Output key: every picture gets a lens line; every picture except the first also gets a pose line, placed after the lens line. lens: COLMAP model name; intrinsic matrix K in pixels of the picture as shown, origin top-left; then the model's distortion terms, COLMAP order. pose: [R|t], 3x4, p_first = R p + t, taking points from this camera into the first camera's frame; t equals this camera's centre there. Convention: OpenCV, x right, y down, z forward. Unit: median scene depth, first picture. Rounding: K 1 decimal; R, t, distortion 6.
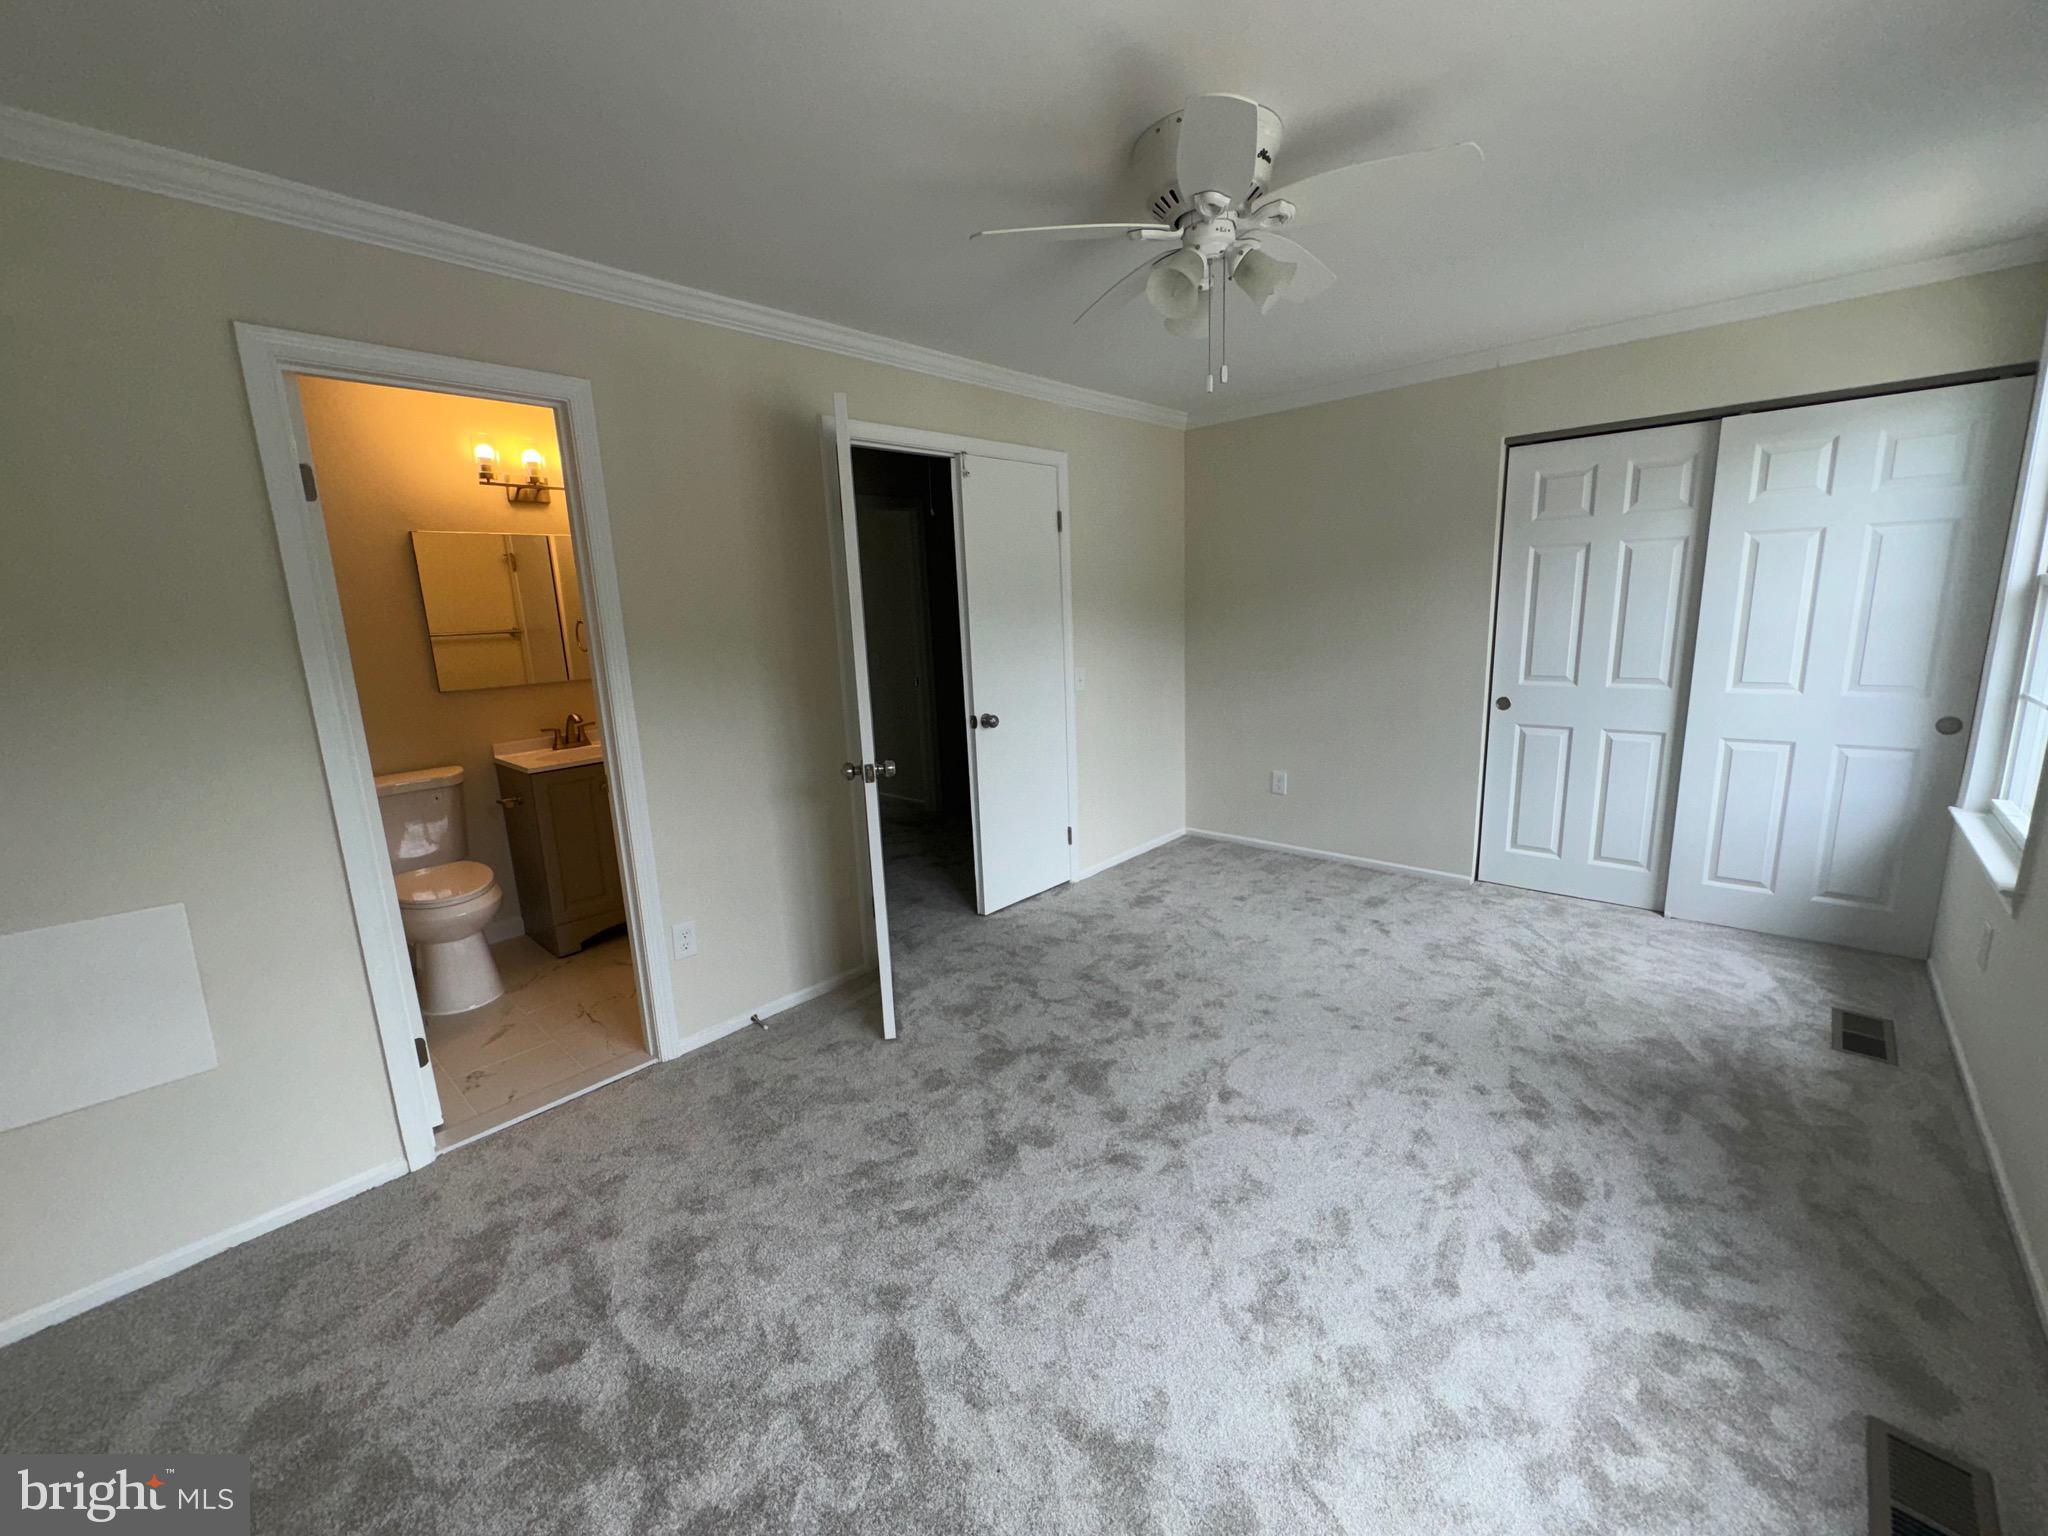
lens RADIAL K [[819.6, 0, 1025.6], [0, 819.6, 767.0], [0, 0, 1]] dist [-0.001188, 0.000178]
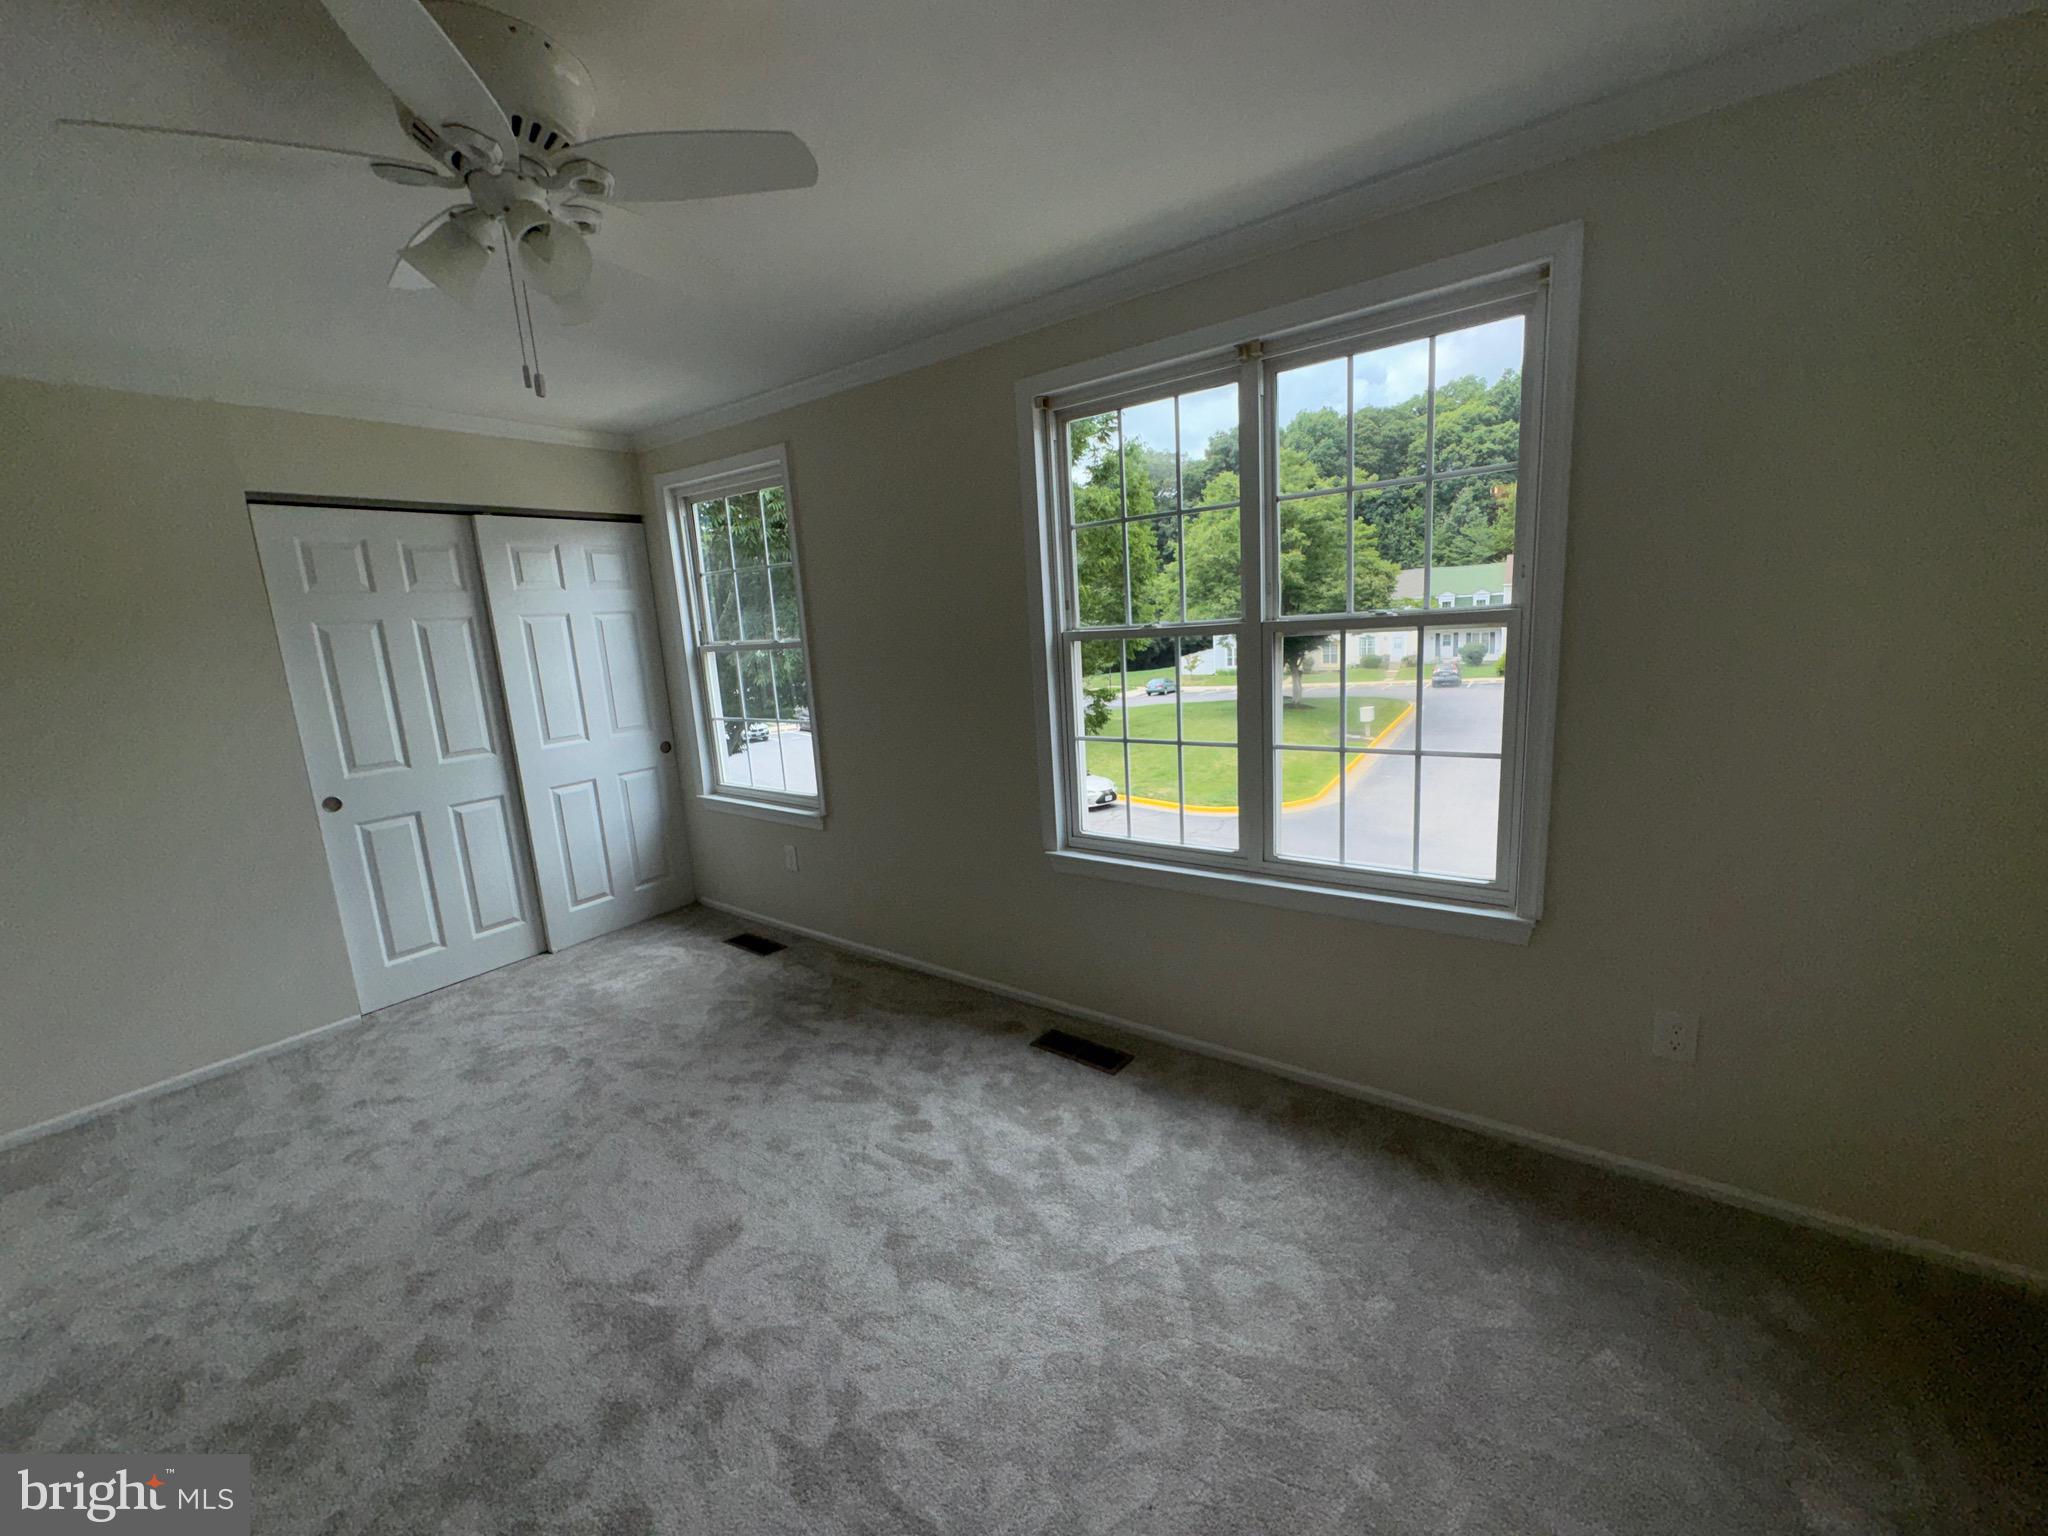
lens RADIAL K [[819.6, 0, 1025.0], [0, 819.6, 765.0], [0, 0, 1]] dist [-0.001188, 0.000178]
pose [[-0.097180, -0.137937, 0.985662, -0.399202], [0.256897, 0.953313, 0.158738, -0.084790], [-0.961540, 0.268640, -0.057208, 0.444622]]
